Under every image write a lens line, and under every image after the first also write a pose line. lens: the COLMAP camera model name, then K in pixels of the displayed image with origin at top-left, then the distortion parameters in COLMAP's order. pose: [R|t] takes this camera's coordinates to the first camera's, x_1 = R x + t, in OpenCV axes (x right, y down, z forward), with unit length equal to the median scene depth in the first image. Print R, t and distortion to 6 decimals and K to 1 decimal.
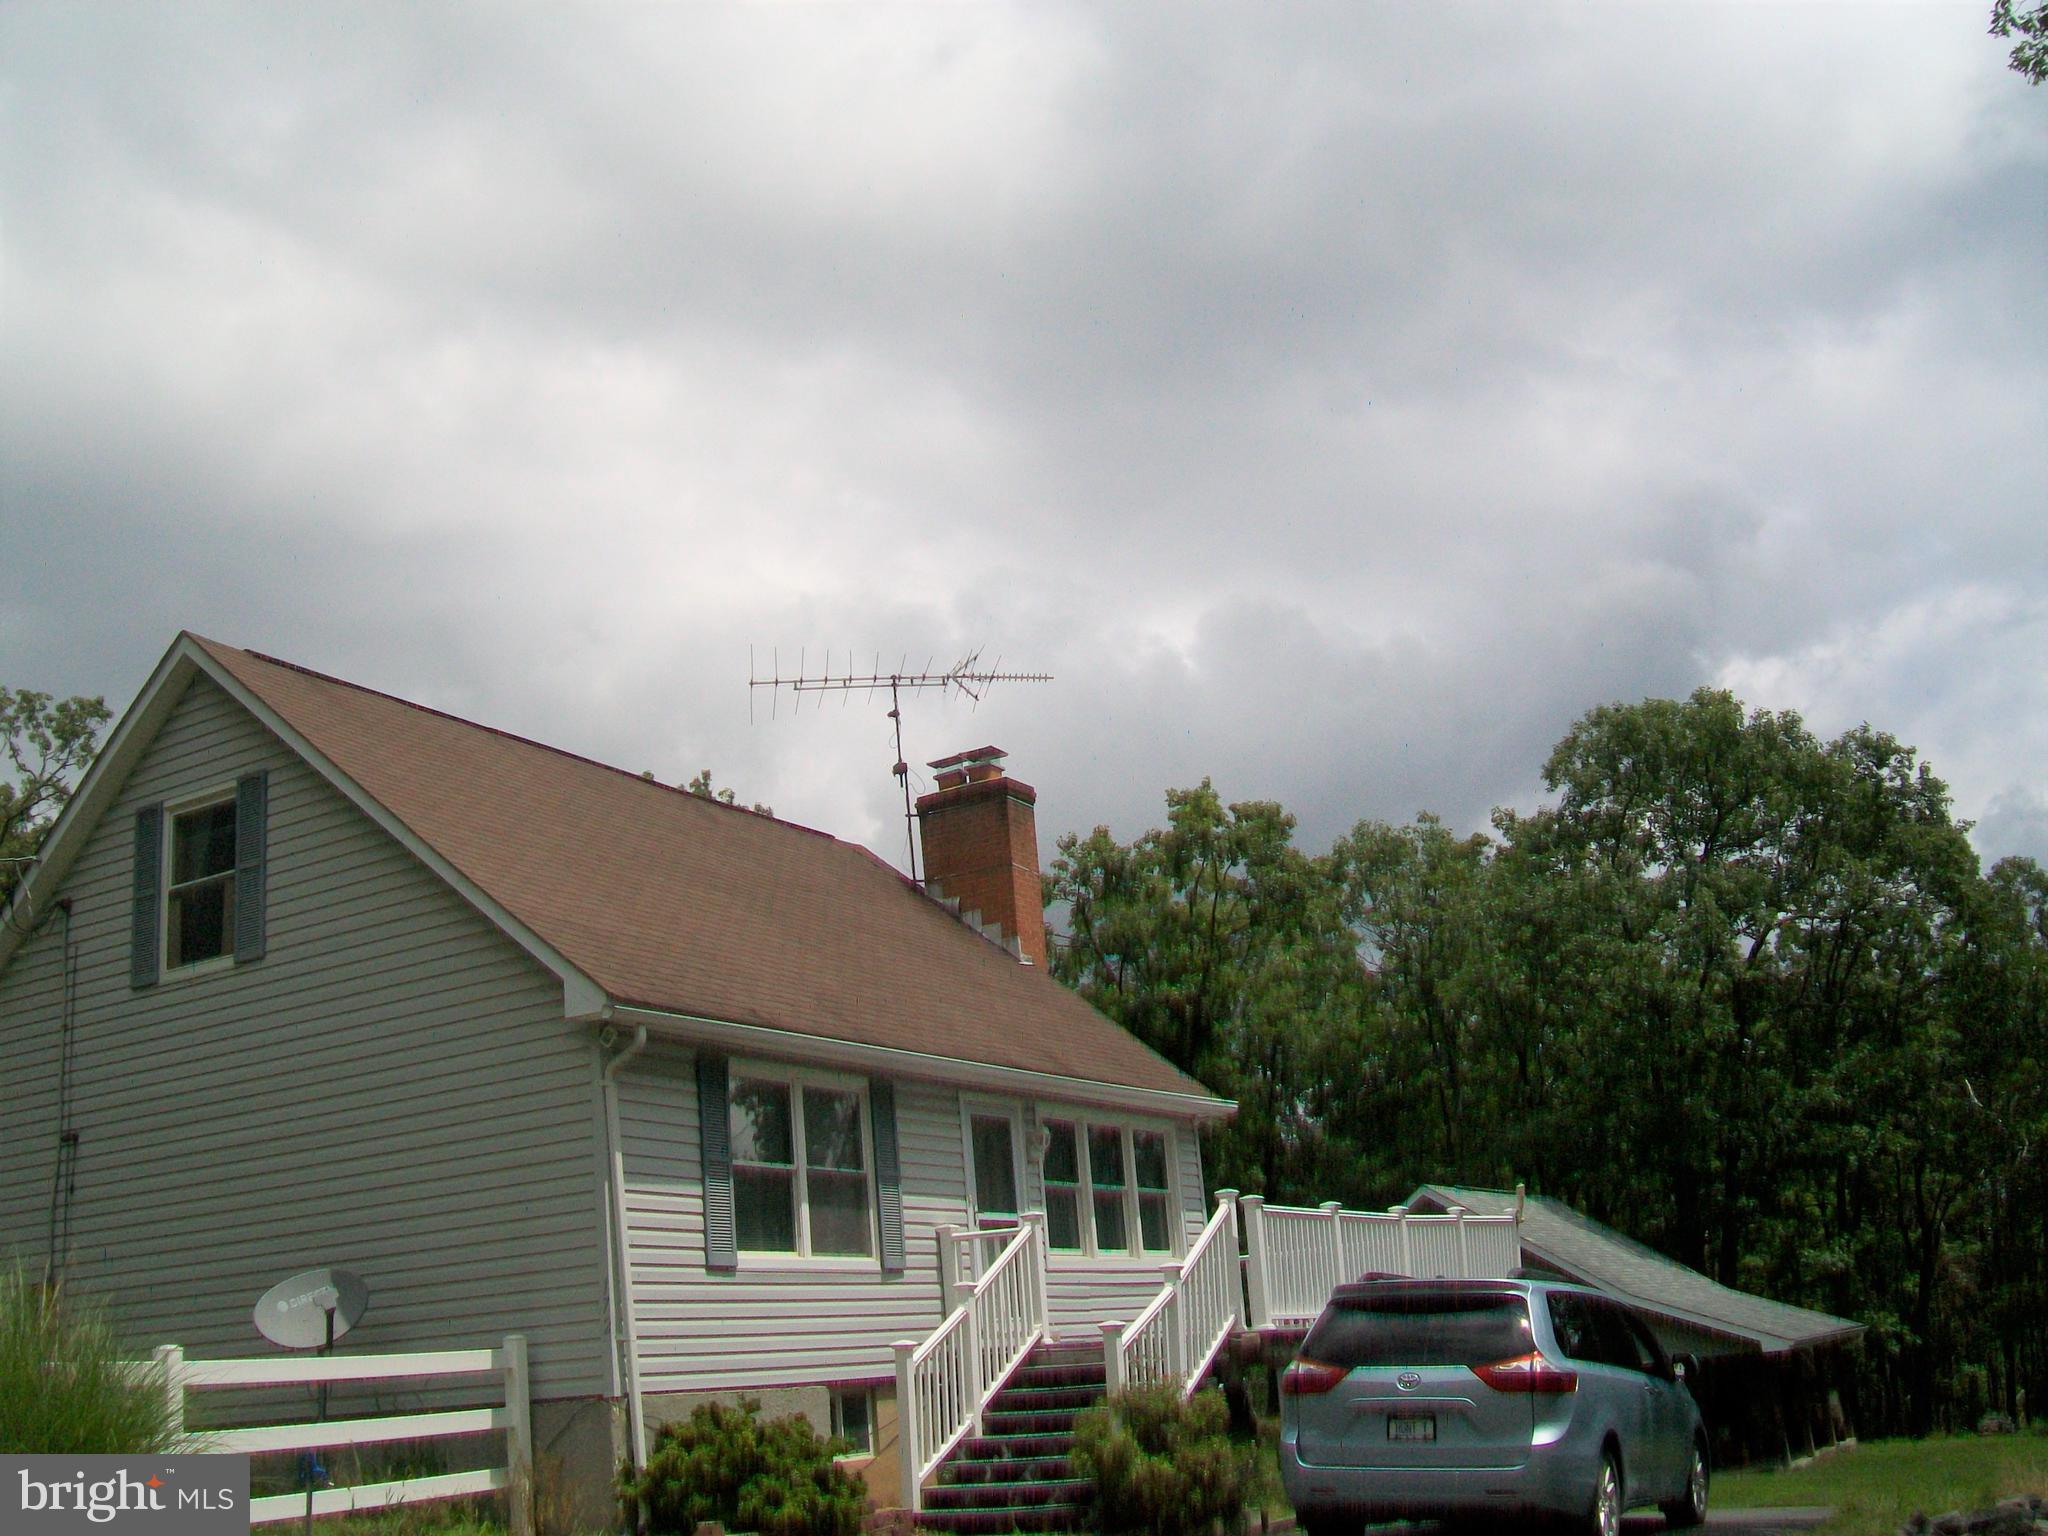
lens RADIAL K [[2120.3, 0, 1035.3], [0, 2120.3, 775.1], [0, 0, 1]] dist [-0.192428, 0.177512]
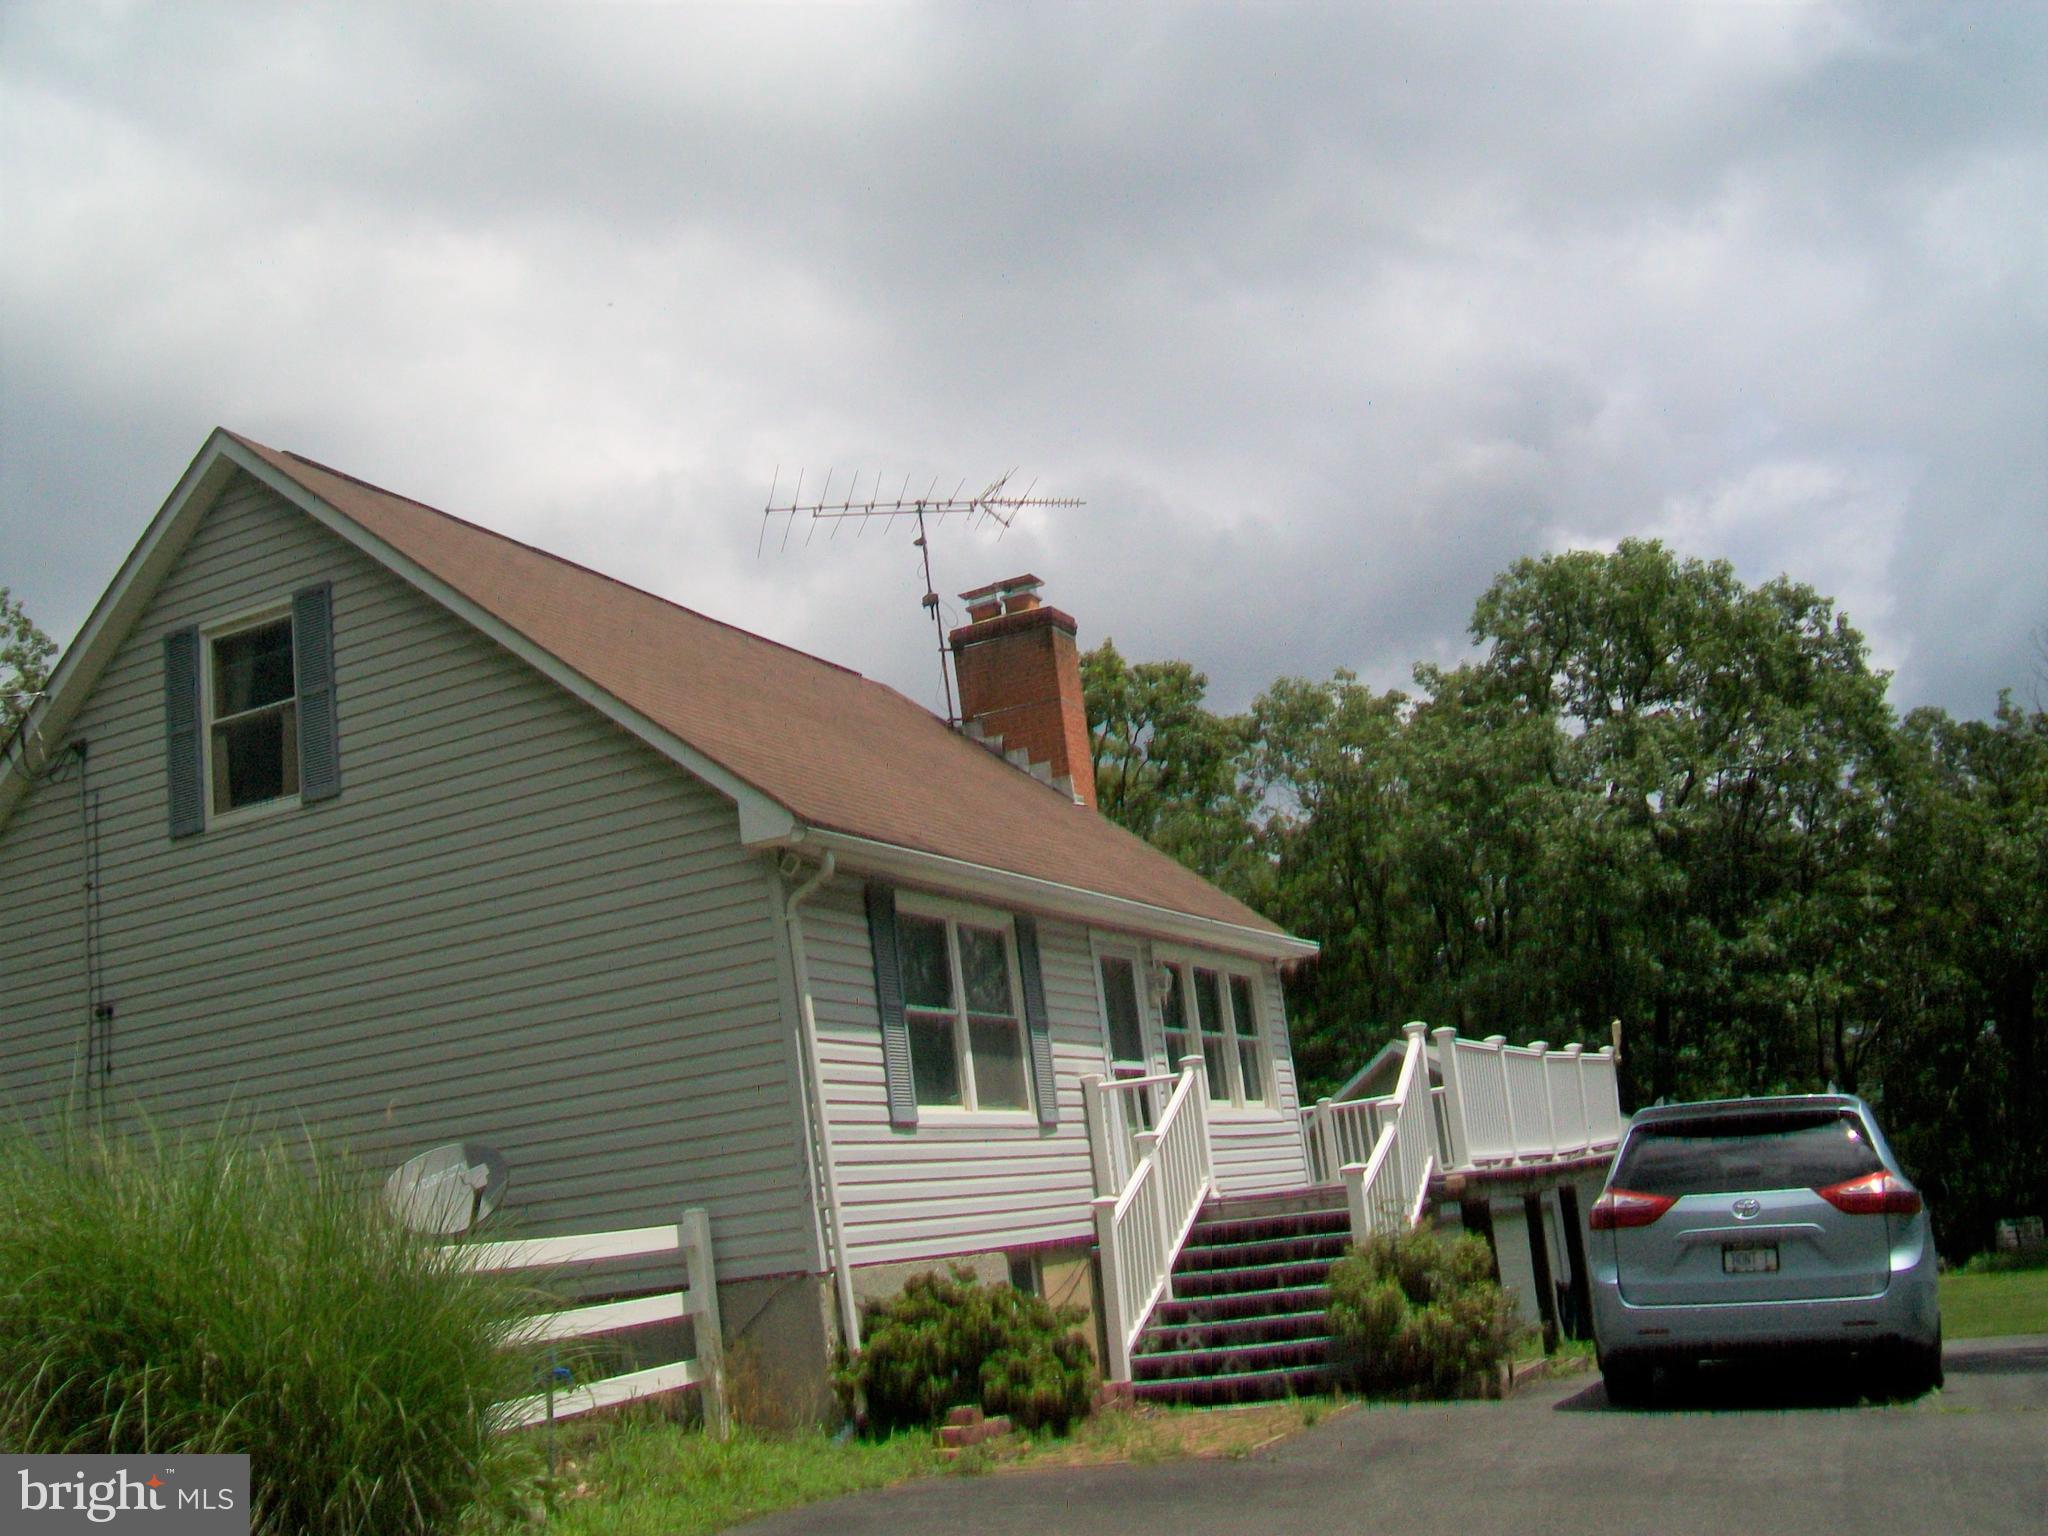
lens RADIAL K [[2120.3, 0, 1035.3], [0, 2120.3, 775.1], [0, 0, 1]] dist [-0.192428, 0.177512]
pose [[0.995646, -0.018747, 0.091312, -0.152750], [0.013705, 0.998363, 0.055530, 0.033327], [-0.092204, -0.054037, 0.994273, 0.096356]]
